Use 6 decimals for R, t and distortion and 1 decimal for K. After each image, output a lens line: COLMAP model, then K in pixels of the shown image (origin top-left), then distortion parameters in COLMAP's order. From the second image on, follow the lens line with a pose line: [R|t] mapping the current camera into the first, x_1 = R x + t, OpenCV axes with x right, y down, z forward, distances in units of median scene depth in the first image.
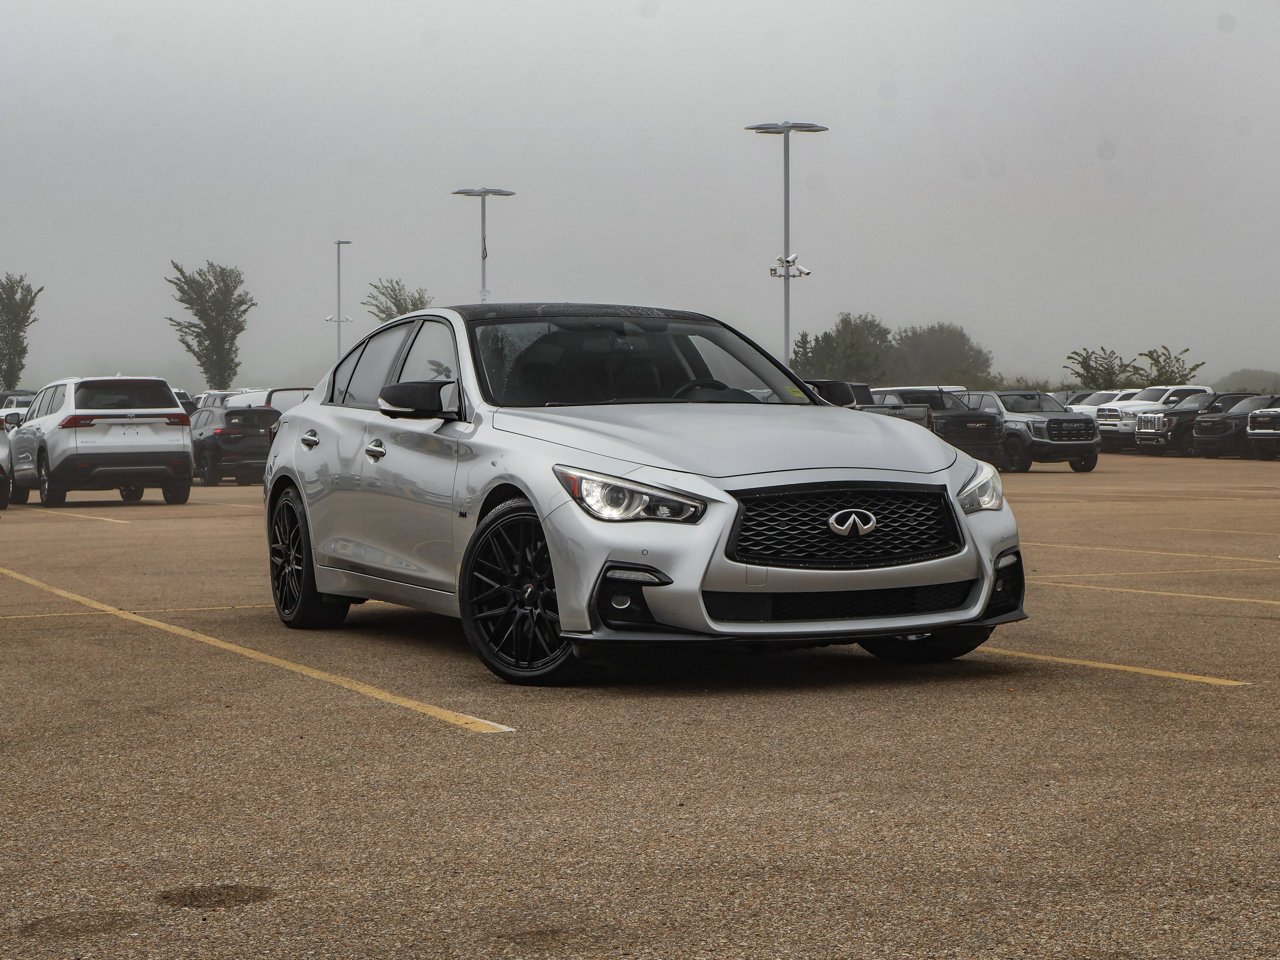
lens RADIAL K [[2340.7, 0, 646.2], [0, 2340.7, 478.3], [0, 0, 1]] dist [0.019065, 0.076115]
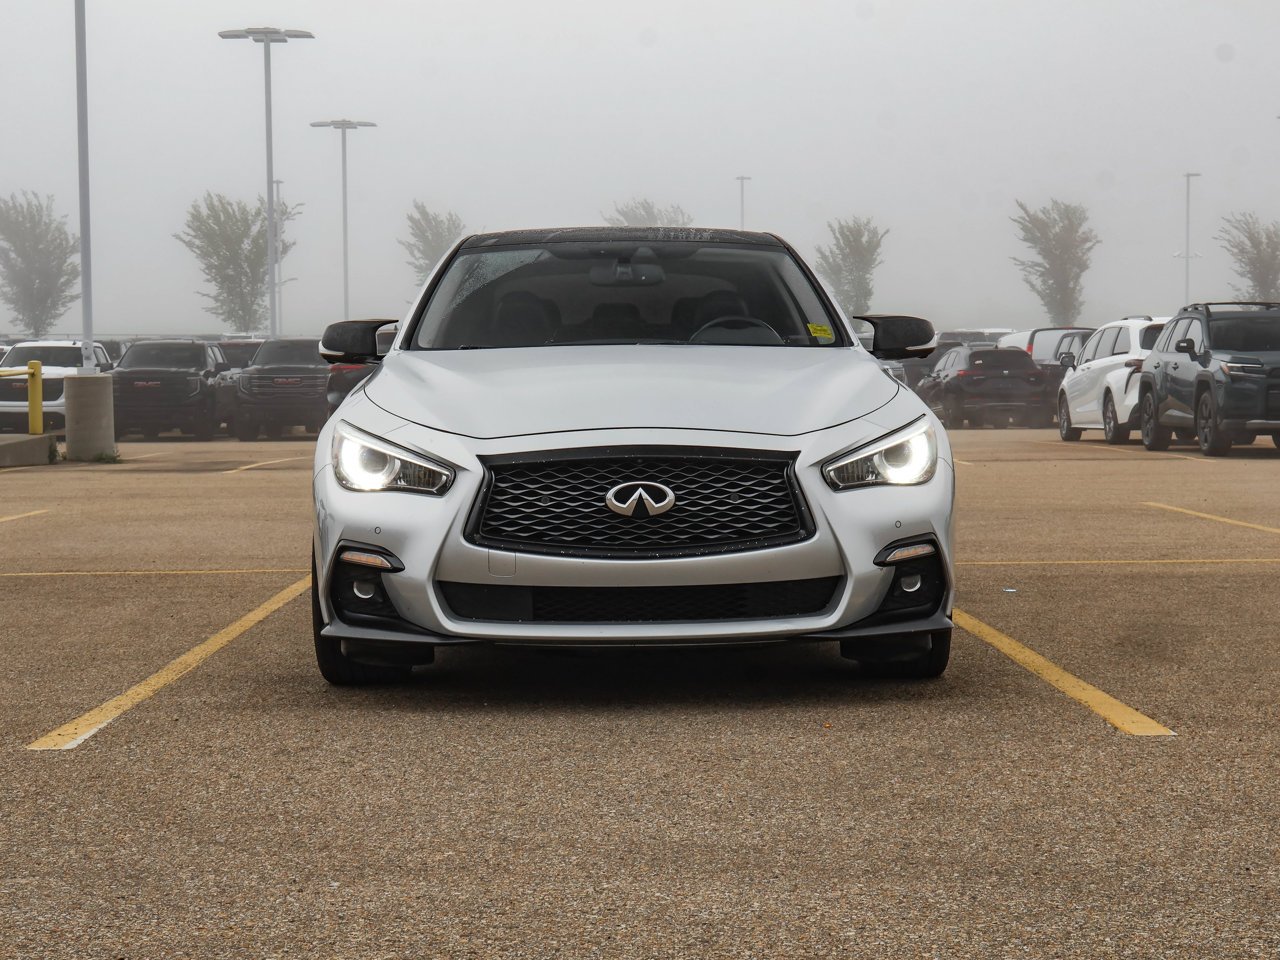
lens RADIAL K [[2340.7, 0, 646.2], [0, 2340.7, 478.3], [0, 0, 1]] dist [0.019065, 0.076115]
pose [[0.922649, 0.018486, -0.385198, 0.382175], [-0.008652, 0.999591, 0.027248, -0.008941], [0.385544, -0.021808, 0.922432, 0.281052]]
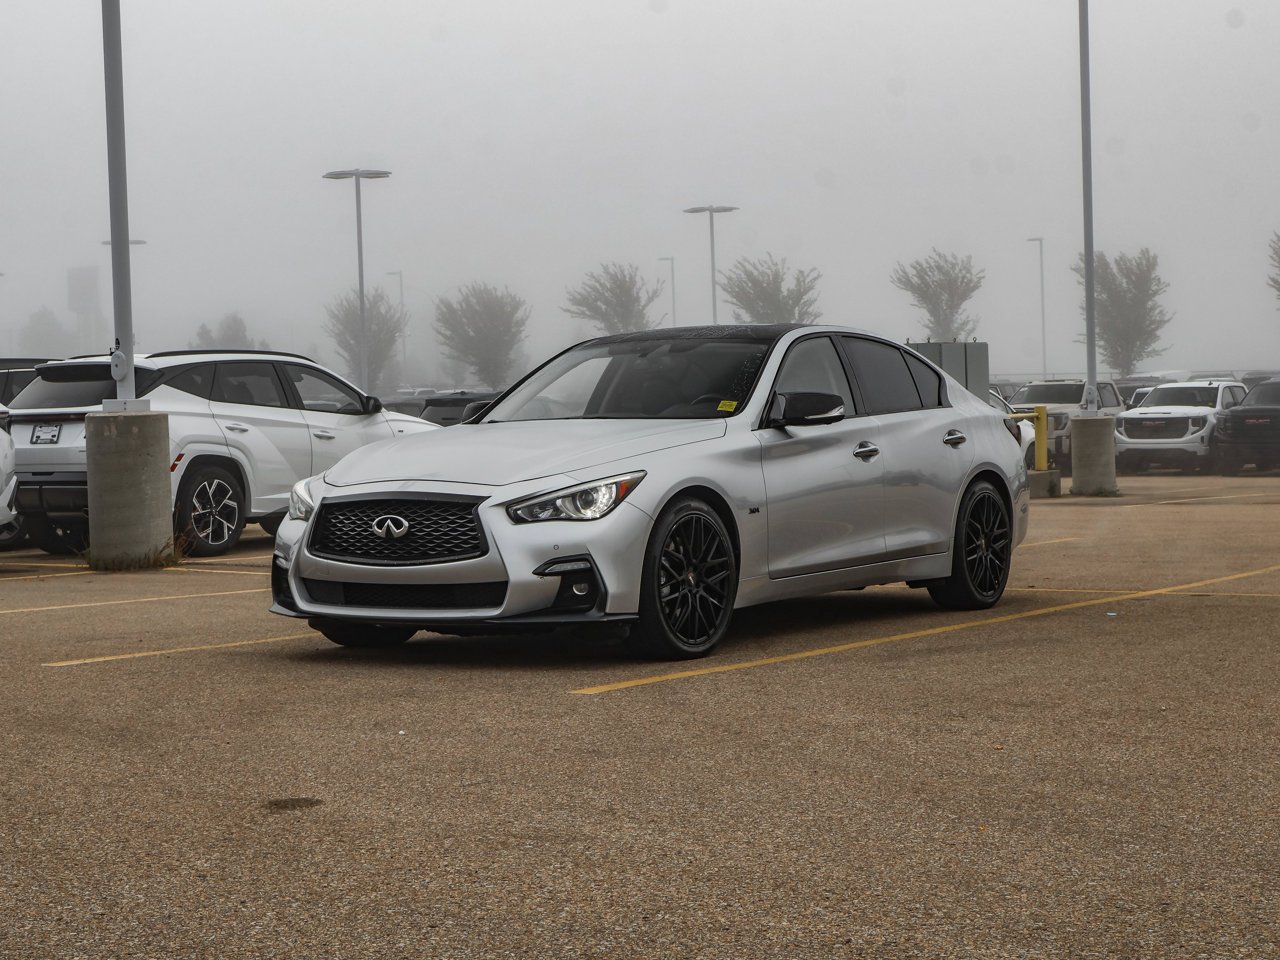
lens RADIAL K [[2340.7, 0, 646.2], [0, 2340.7, 478.3], [0, 0, 1]] dist [0.019065, 0.076115]
pose [[0.548619, 0.016530, -0.835909, 1.134016], [-0.003056, 0.999838, 0.017765, -0.026737], [0.836067, -0.007192, 0.548581, 0.449355]]
